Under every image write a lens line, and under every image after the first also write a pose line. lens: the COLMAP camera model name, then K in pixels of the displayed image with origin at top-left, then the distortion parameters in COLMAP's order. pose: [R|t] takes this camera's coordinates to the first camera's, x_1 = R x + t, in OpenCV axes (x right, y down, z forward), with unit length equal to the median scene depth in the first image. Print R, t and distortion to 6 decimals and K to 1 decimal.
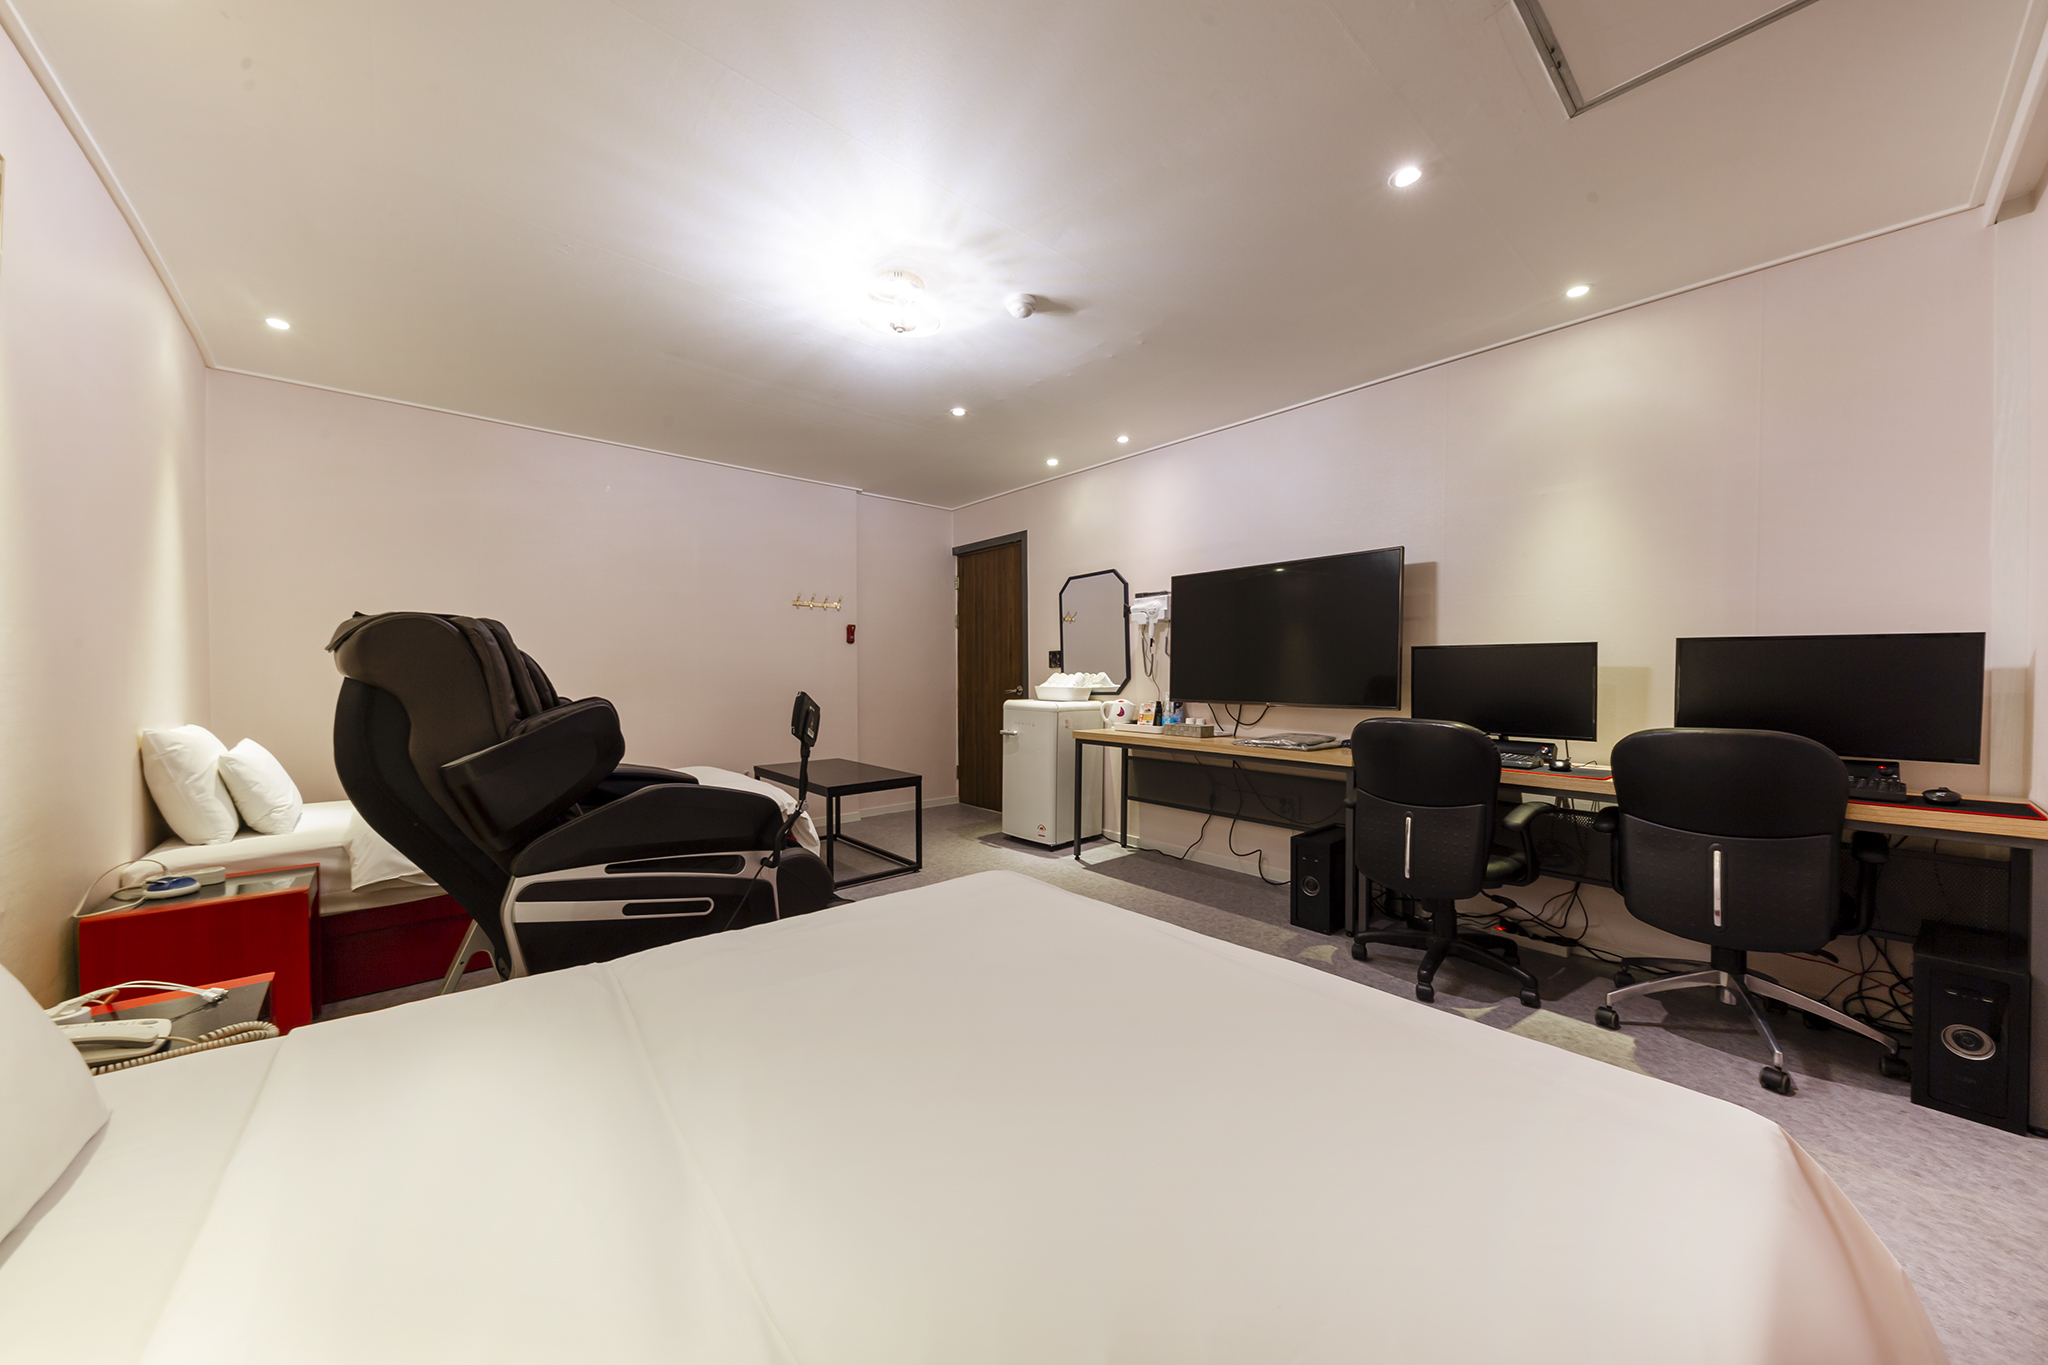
lens RADIAL K [[698.3, 0, 1024.0], [0, 698.3, 682.5], [0, 0, 1]] dist [0.000868, -0.000113]
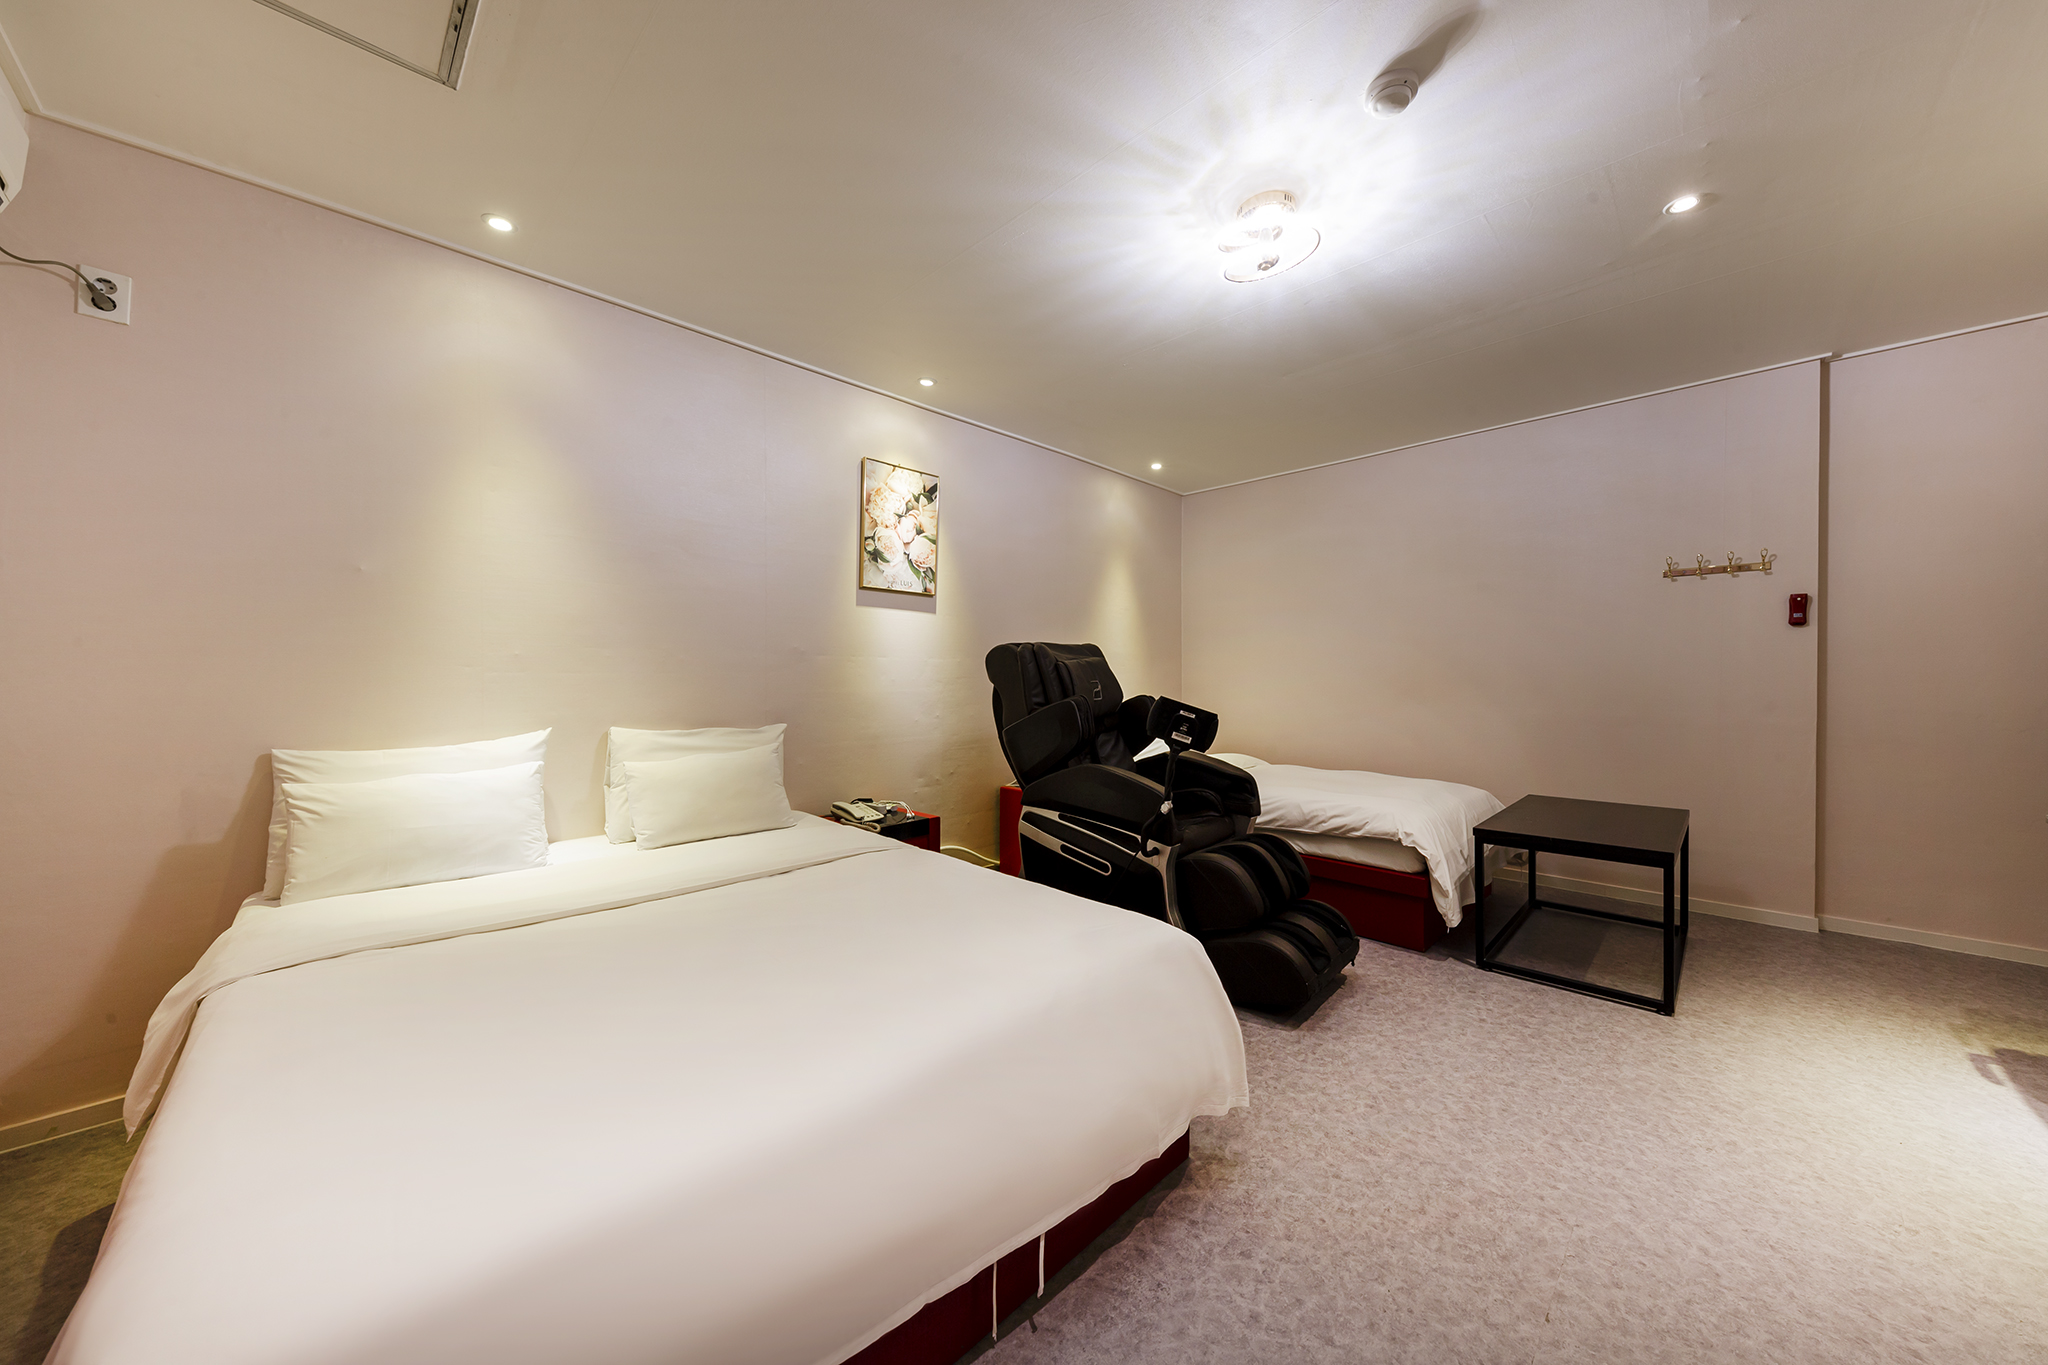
lens RADIAL K [[711.3, 0, 1024.0], [0, 711.3, 682.5], [0, 0, 1]] dist [-0.000682, -0.000339]
pose [[0.056509, 0.017287, -0.998252, 0.346497], [-0.014249, 0.999762, 0.016506, -0.010127], [0.998300, 0.013291, 0.056742, 0.353736]]
